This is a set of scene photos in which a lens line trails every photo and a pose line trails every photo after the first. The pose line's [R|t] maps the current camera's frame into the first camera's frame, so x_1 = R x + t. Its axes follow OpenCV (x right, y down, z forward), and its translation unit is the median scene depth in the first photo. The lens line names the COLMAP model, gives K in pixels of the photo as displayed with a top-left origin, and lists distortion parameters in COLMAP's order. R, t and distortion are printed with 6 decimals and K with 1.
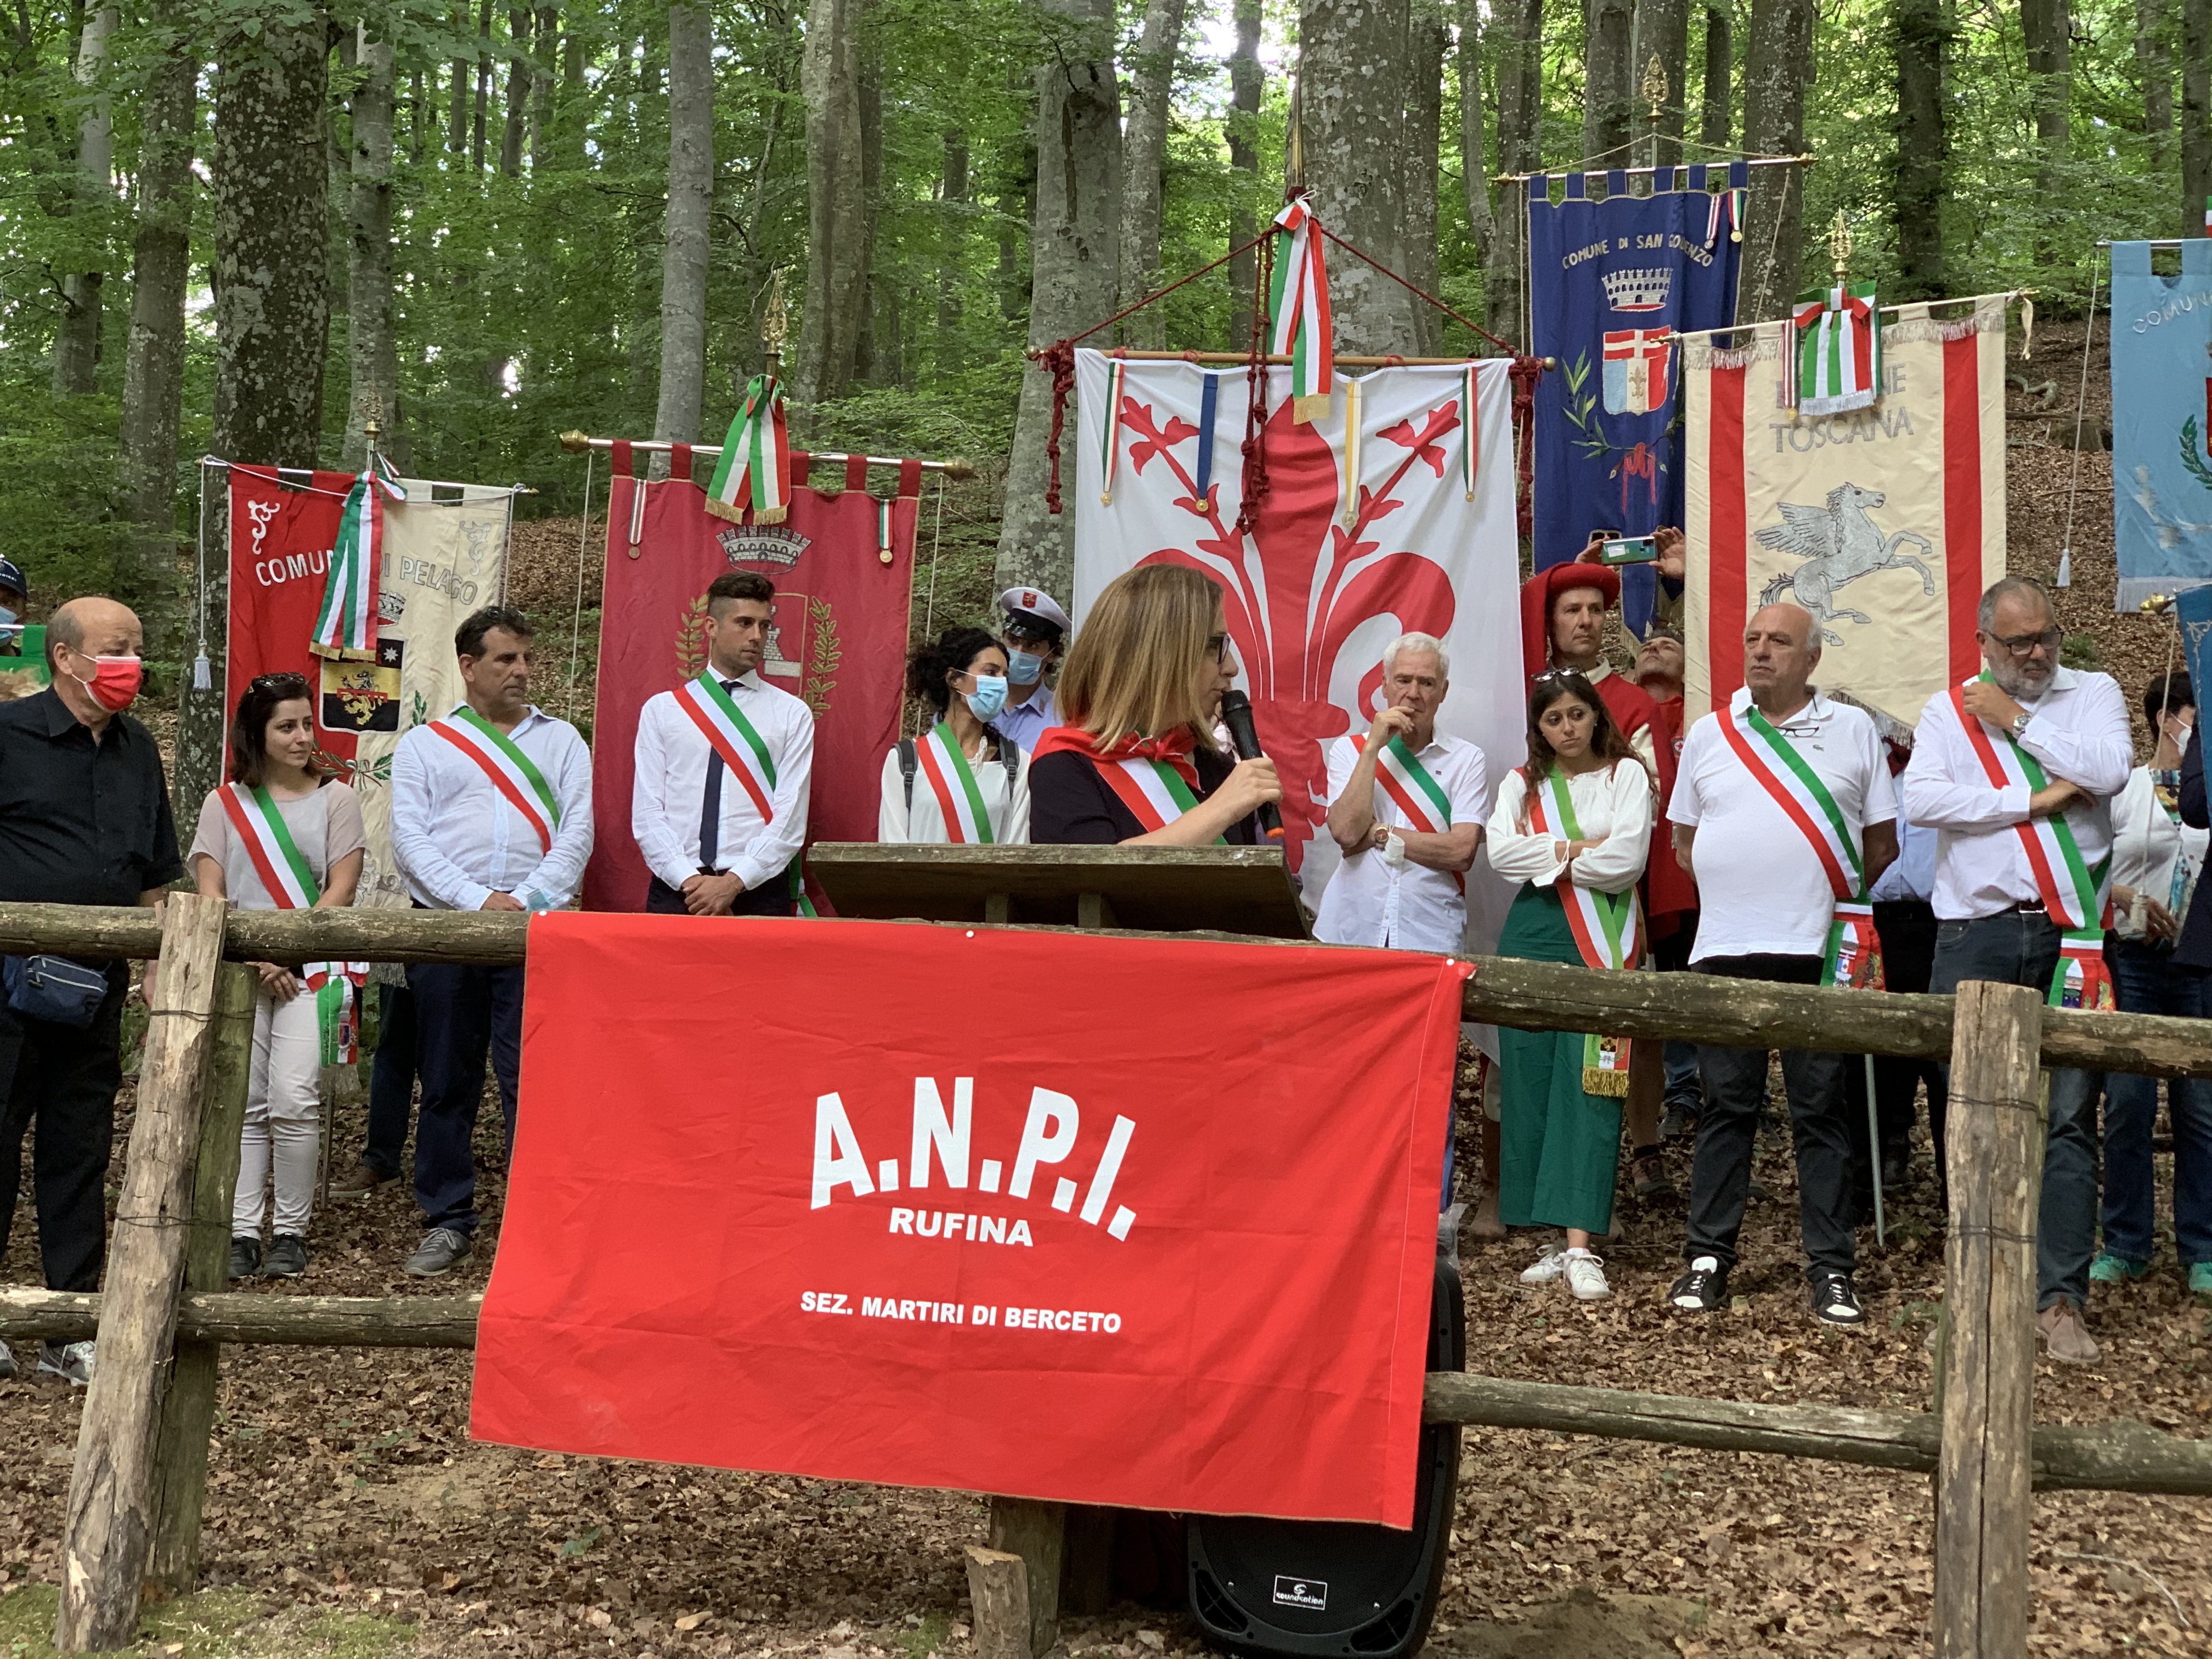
lens RADIAL K [[3317.6, 0, 1115.3], [0, 3317.6, 818.4], [0, 0, 1]] dist [-0.007338, 0.000000]
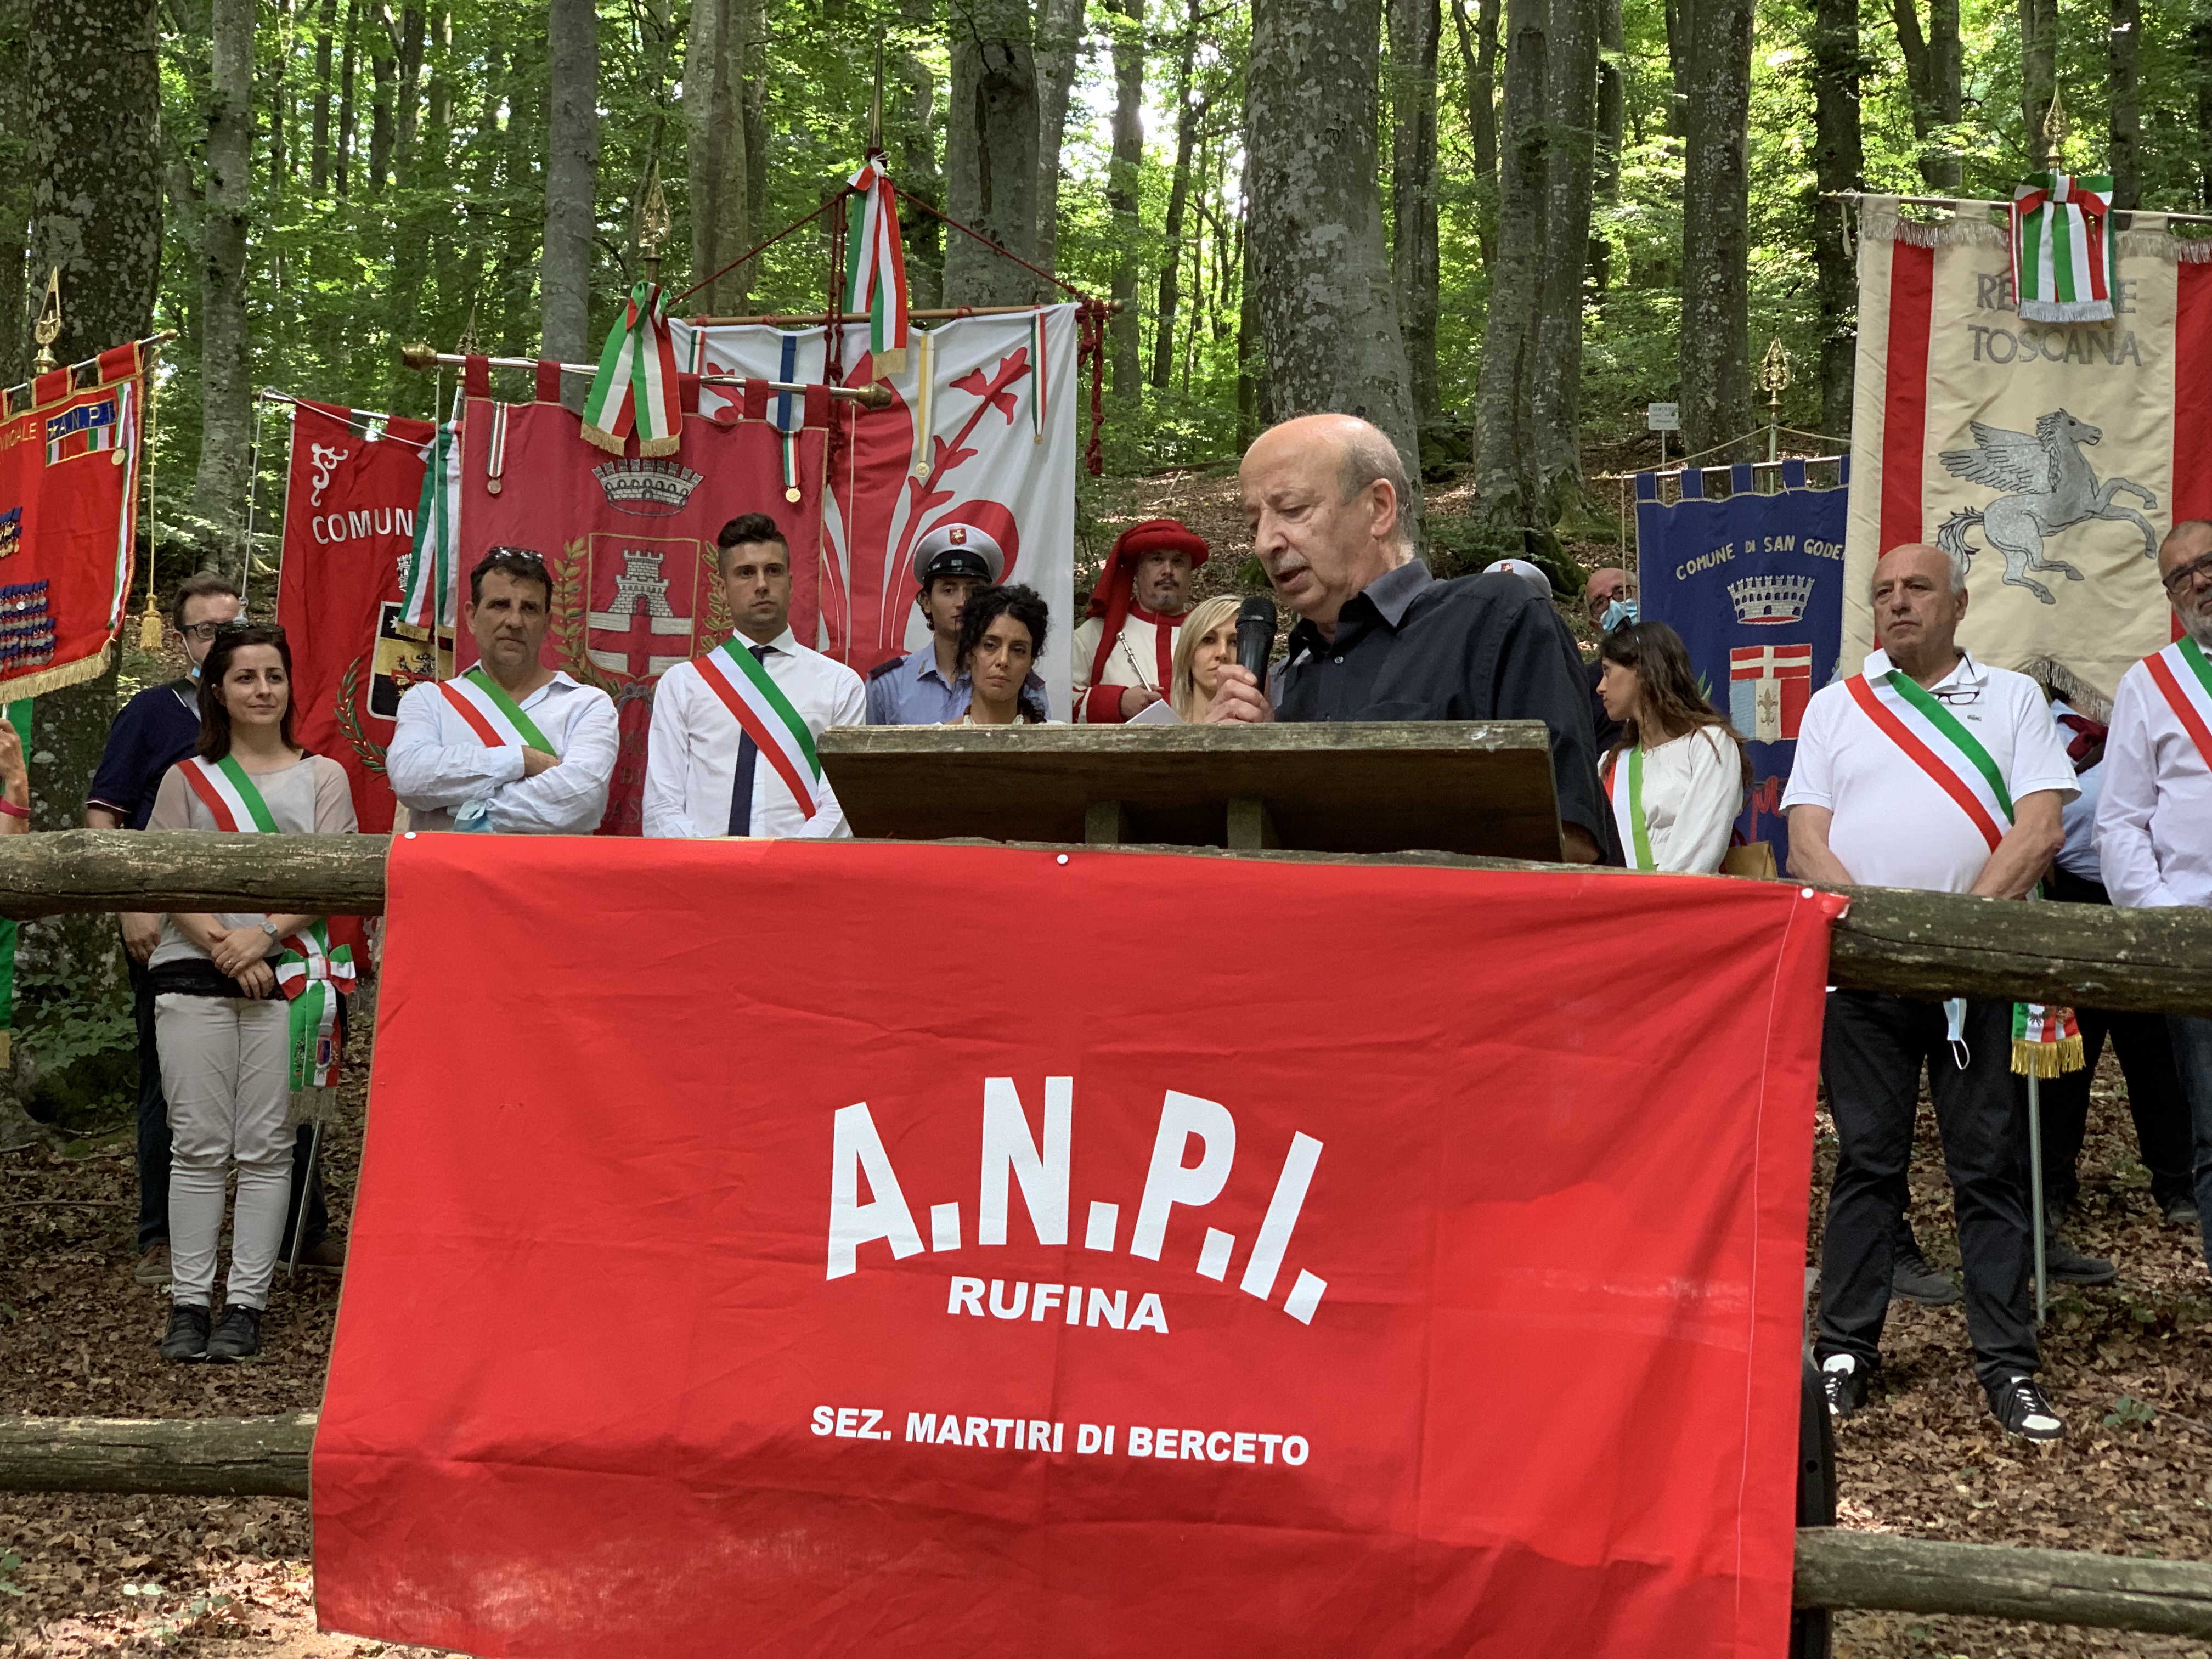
lens RADIAL K [[3317.6, 0, 1097.5], [0, 3317.6, 814.2], [0, 0, 1]] dist [-0.007338, 0.000000]
pose [[0.999380, -0.001238, 0.035173, -0.060986], [0.002115, 0.999688, -0.024905, 0.042380], [-0.035131, 0.024964, 0.999071, 0.340331]]
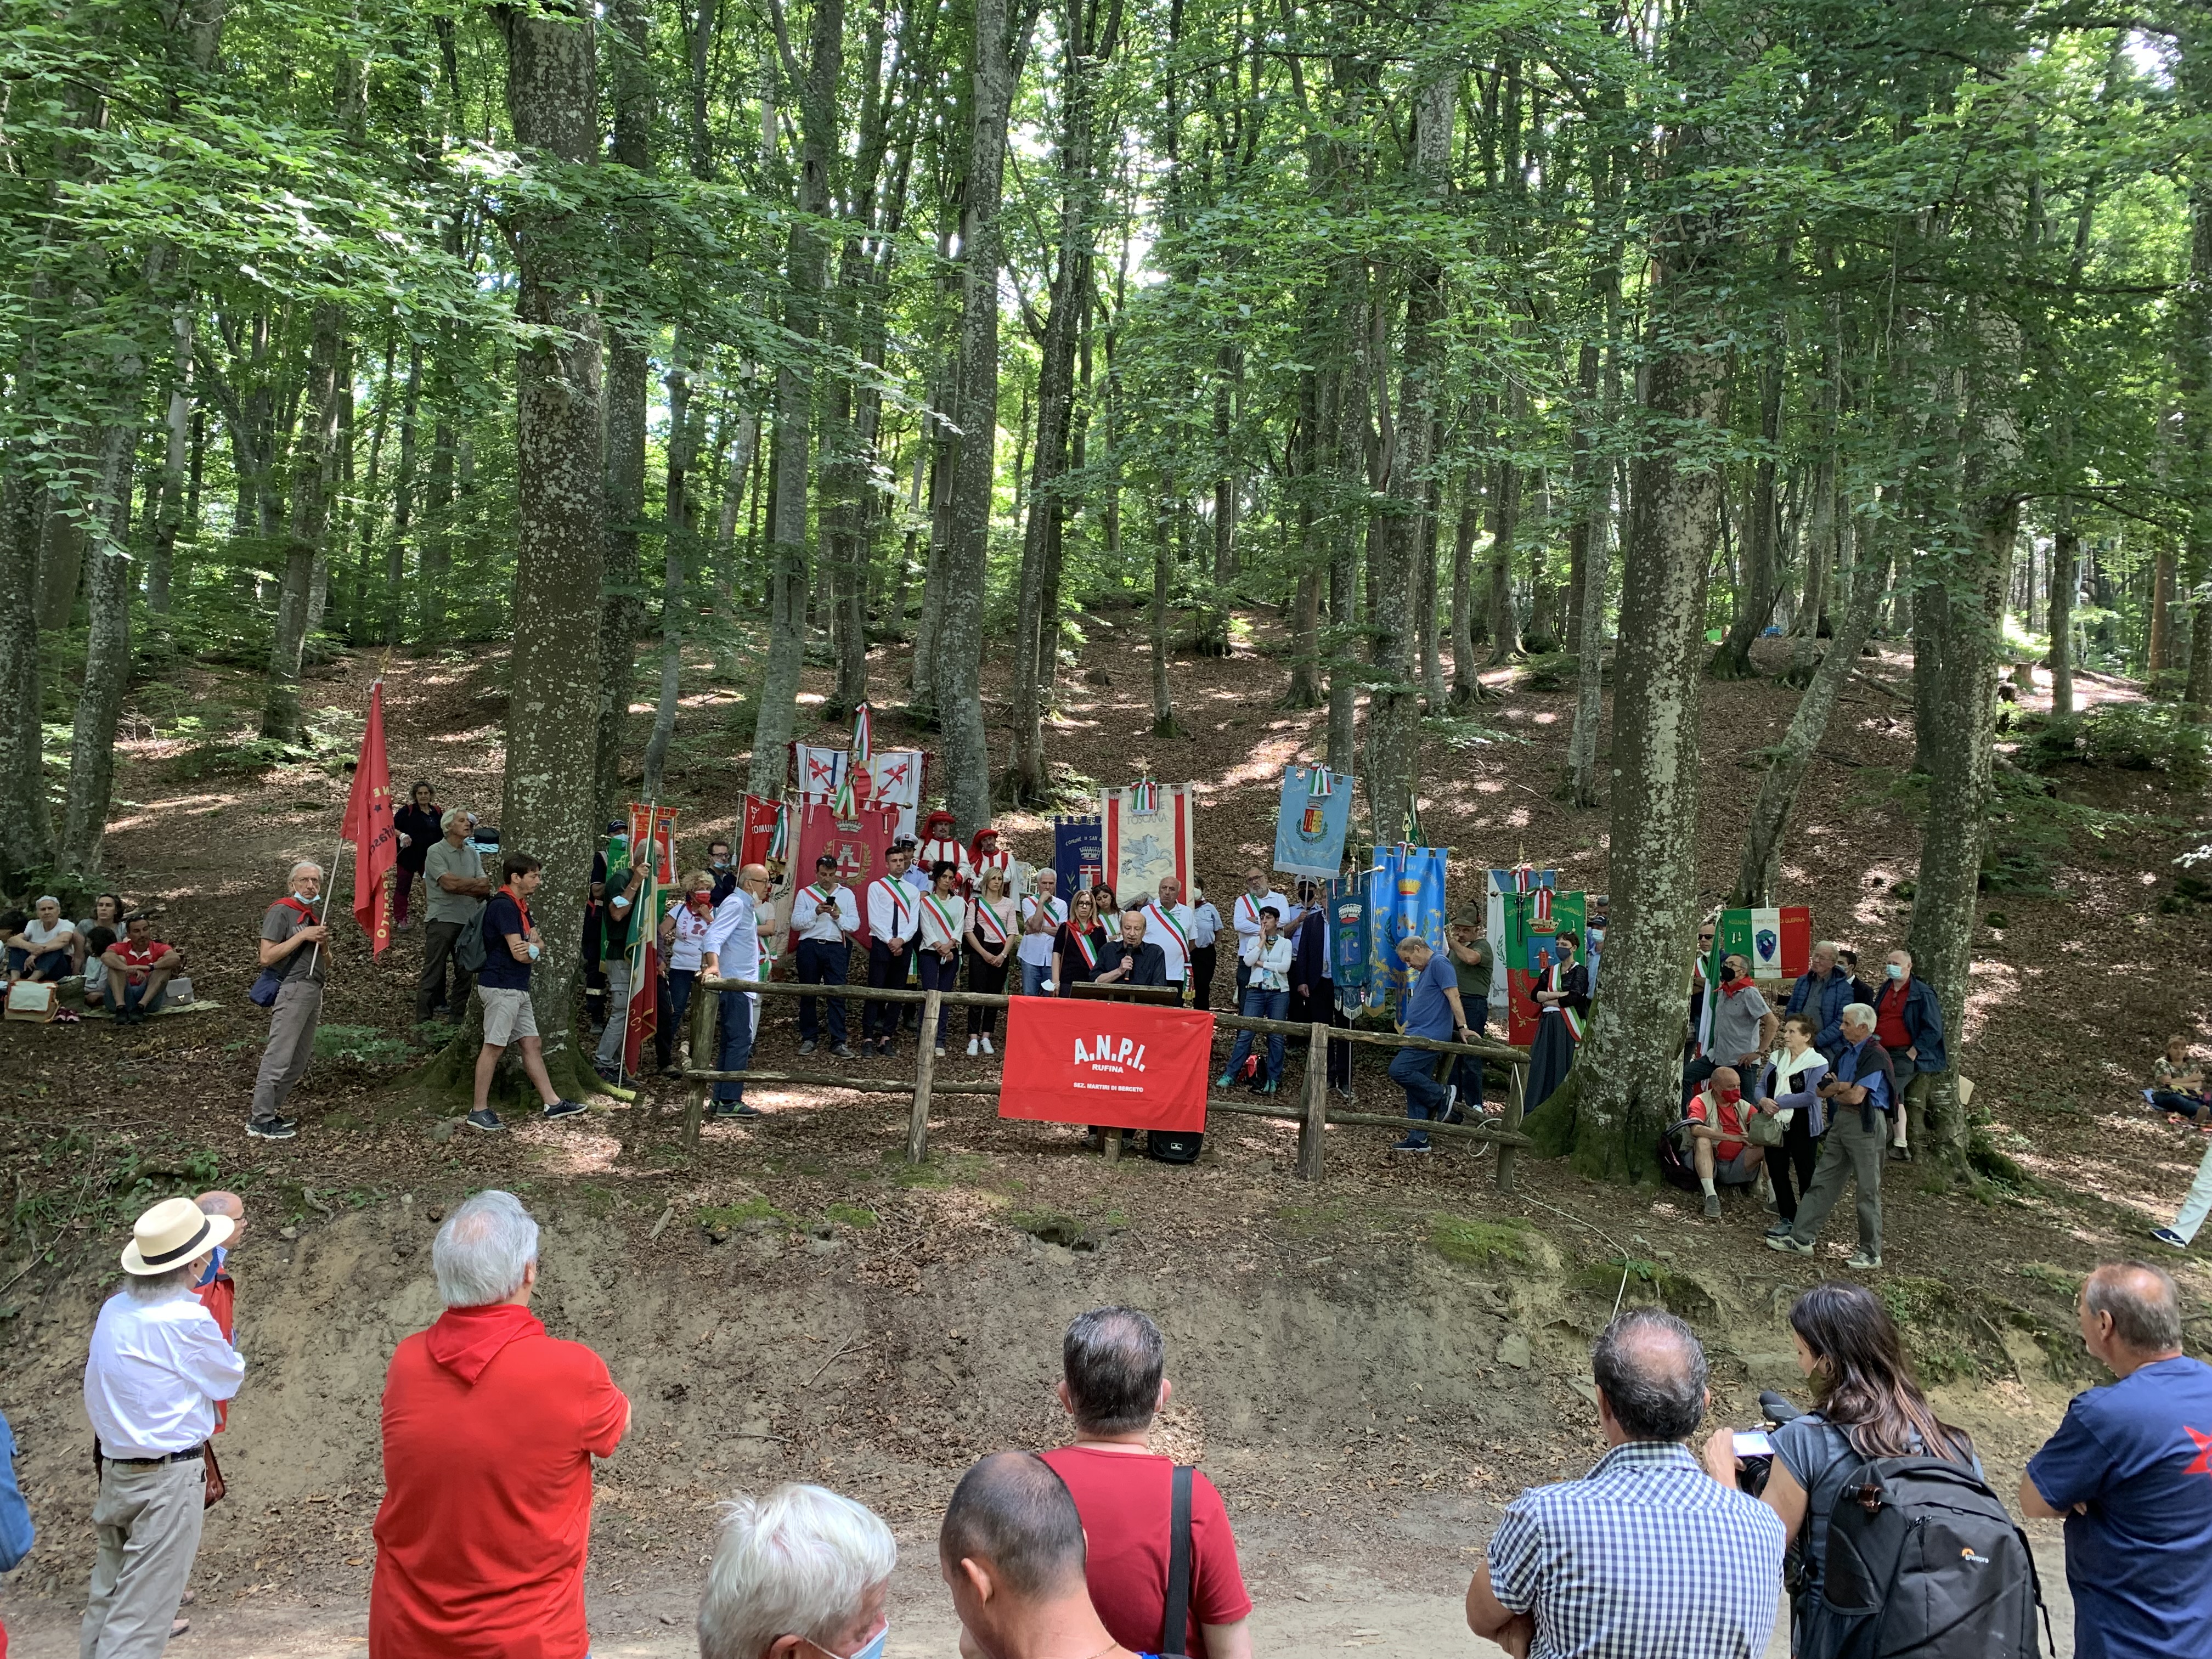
lens RADIAL K [[1685.9, 0, 1106.9], [0, 1685.9, 810.0], [0, 0, 1]] dist [0.026211, -0.026620]
pose [[0.941307, 0.052431, 0.333455, -0.846527], [-0.058631, 0.998243, 0.008549, -0.256420], [-0.332421, -0.027598, 0.942727, -1.205933]]
